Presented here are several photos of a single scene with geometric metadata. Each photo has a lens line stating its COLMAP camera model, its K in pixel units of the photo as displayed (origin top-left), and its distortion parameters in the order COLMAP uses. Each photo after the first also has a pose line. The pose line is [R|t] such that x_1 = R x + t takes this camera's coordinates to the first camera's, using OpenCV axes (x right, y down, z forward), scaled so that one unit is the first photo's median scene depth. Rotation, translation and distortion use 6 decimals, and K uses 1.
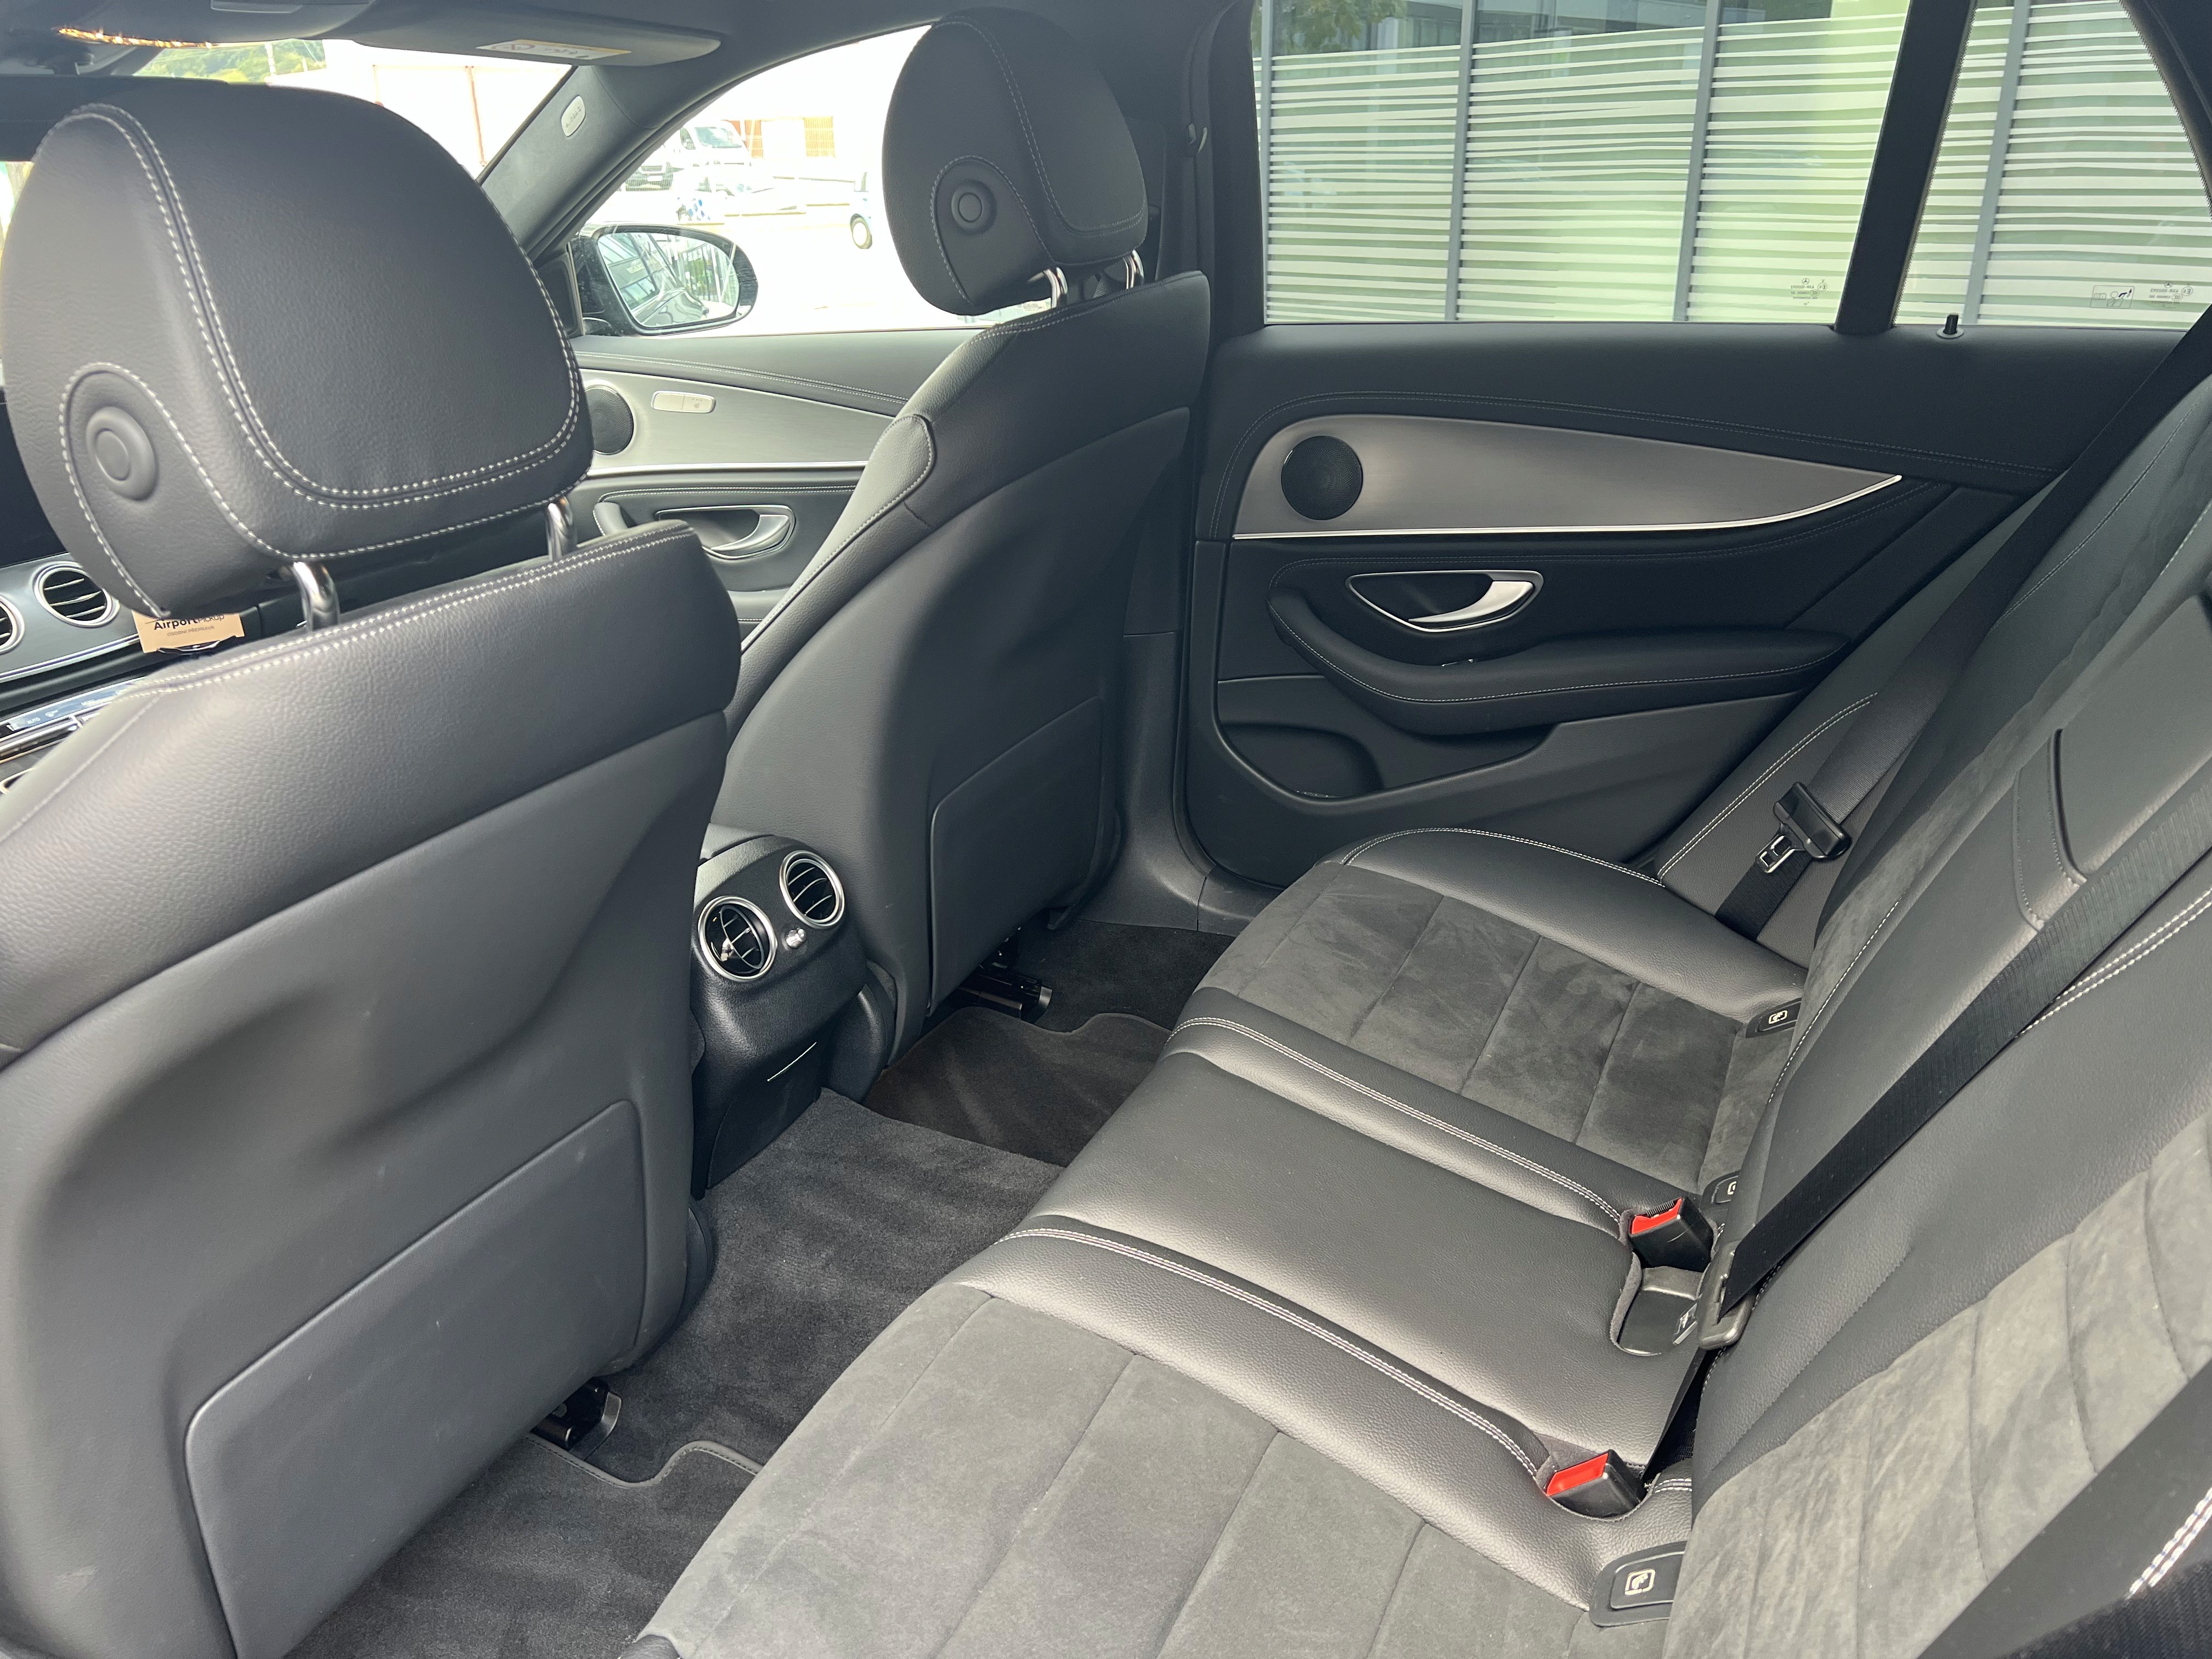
lens RADIAL K [[1663.1, 0, 1109.6], [0, 1663.1, 829.6], [0, 0, 1]] dist [0.040715, -0.050570]
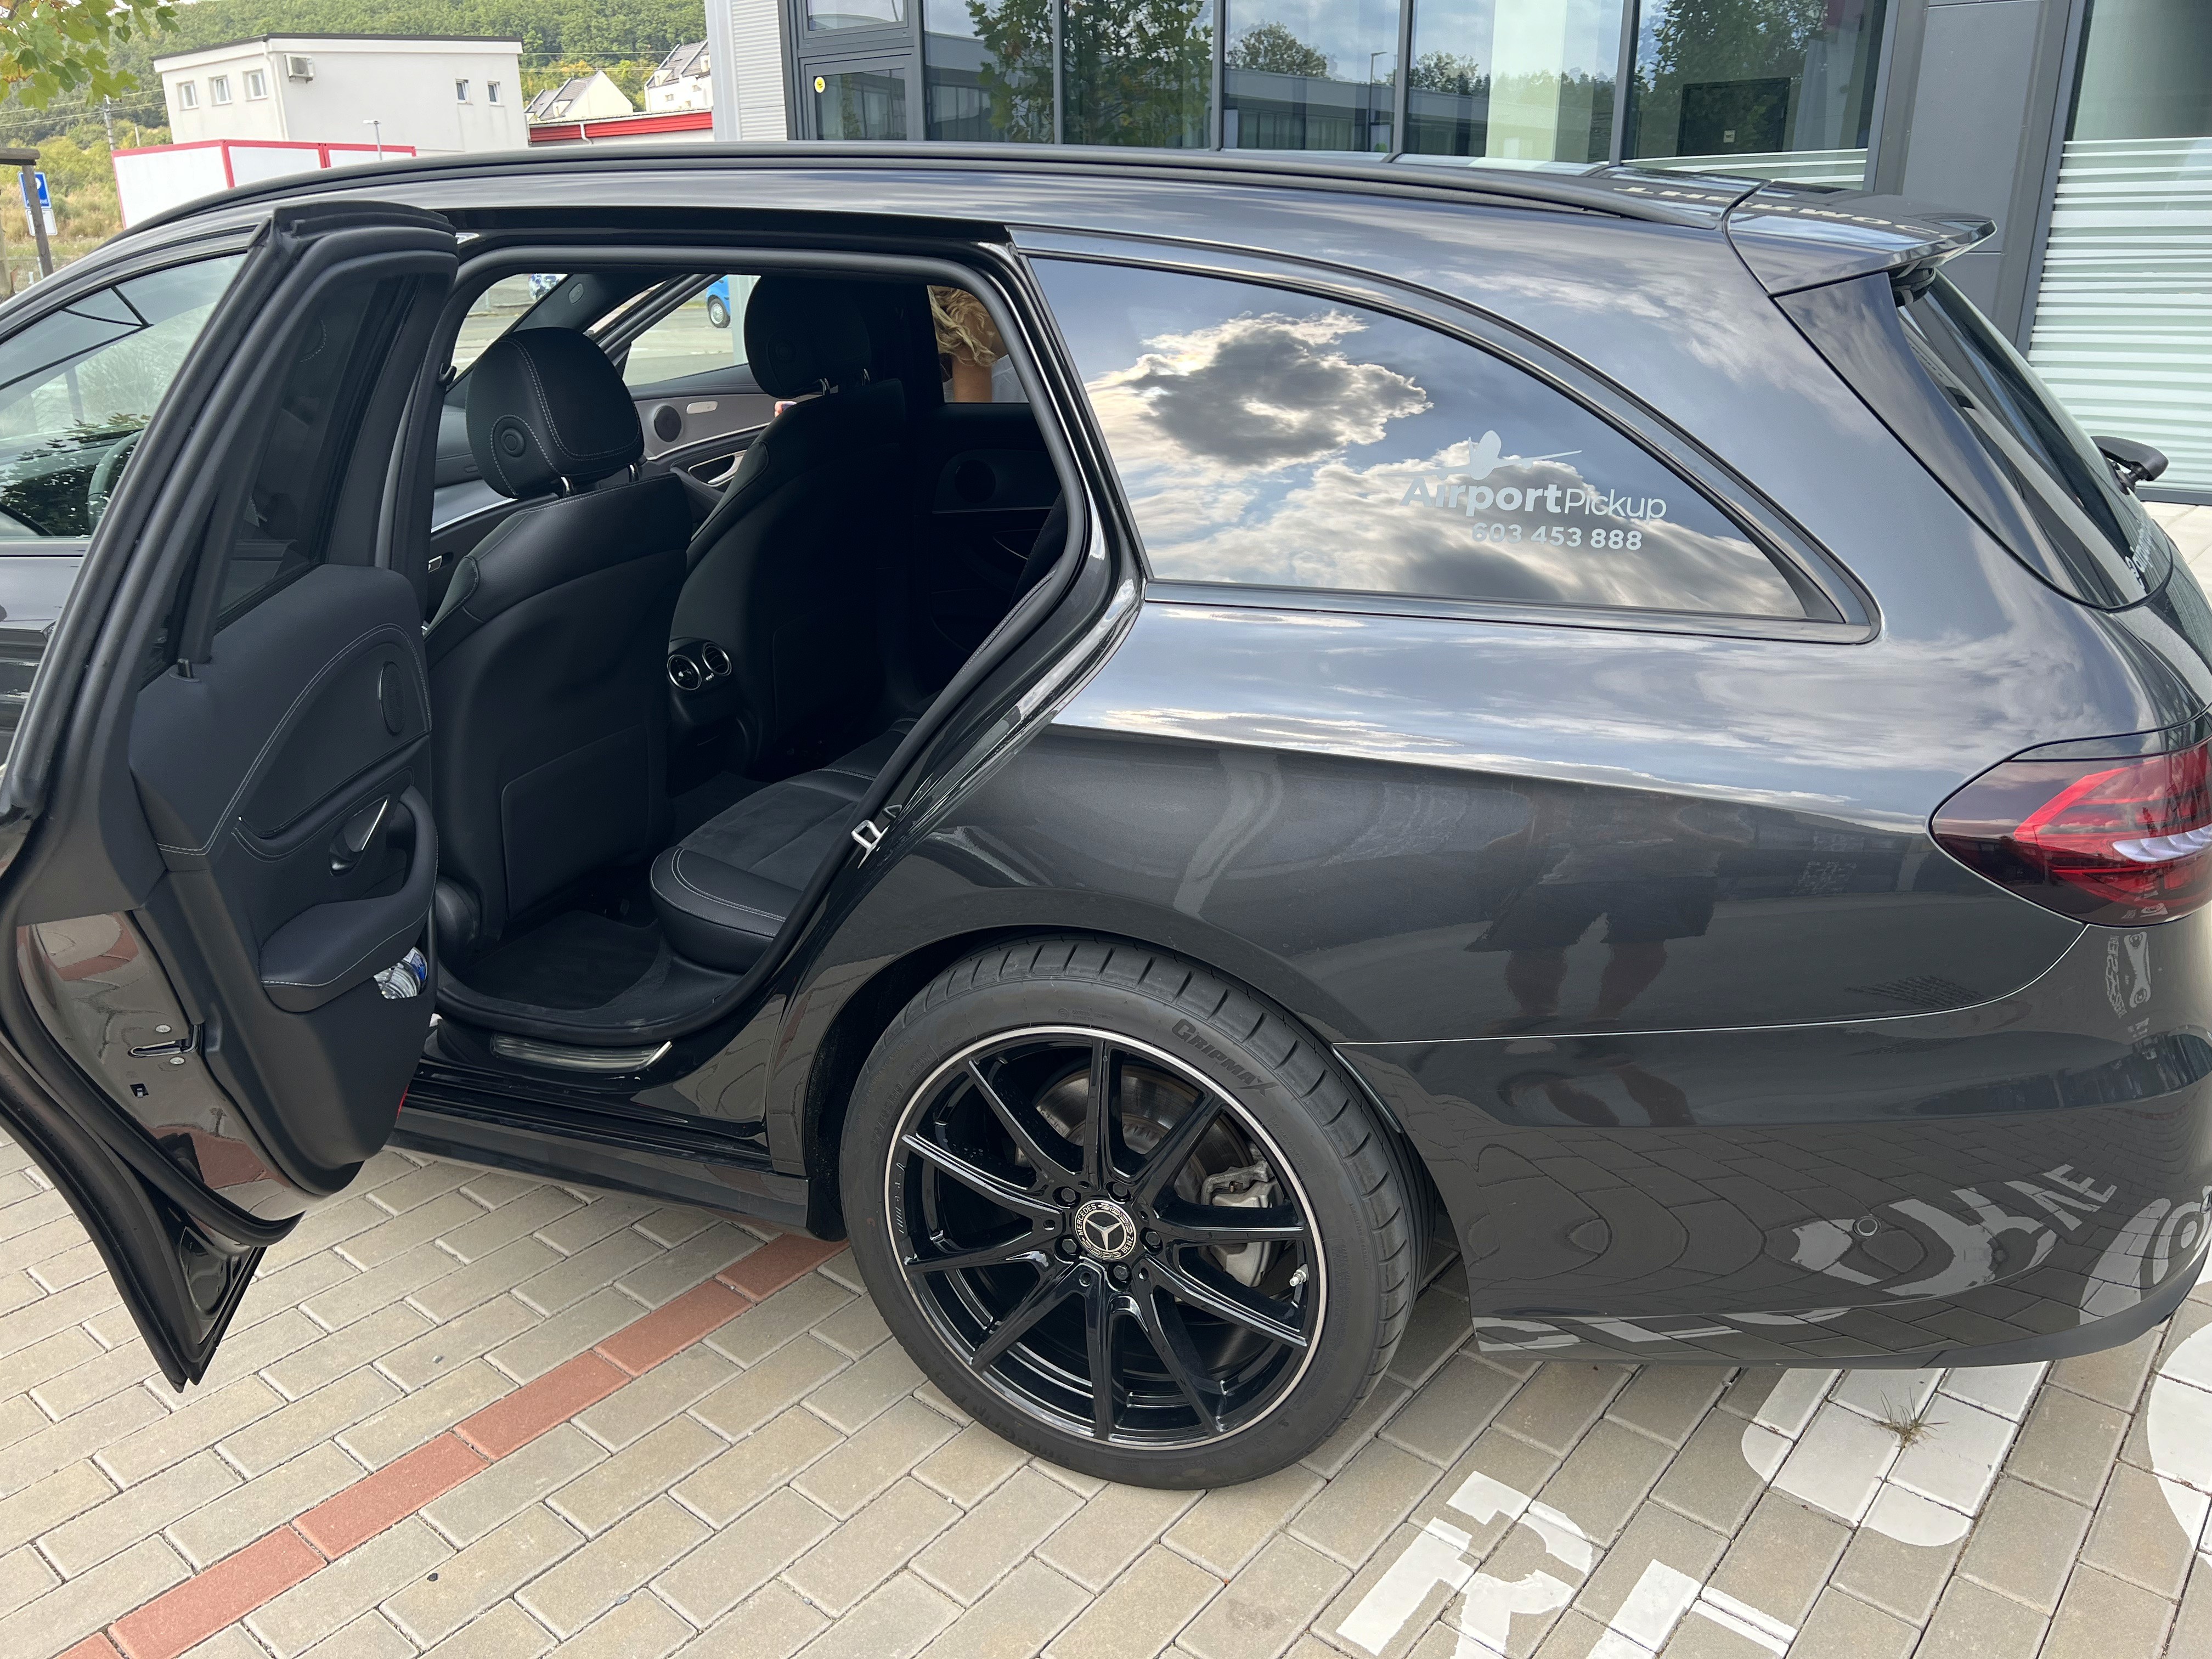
lens RADIAL K [[1663.1, 0, 1102.0], [0, 1663.1, 828.1], [0, 0, 1]] dist [0.040715, -0.050570]
pose [[0.997035, -0.019445, 0.074455, 0.165572], [0.022726, 0.998796, -0.043466, 0.381433], [-0.073520, 0.045029, 0.996277, -1.262210]]
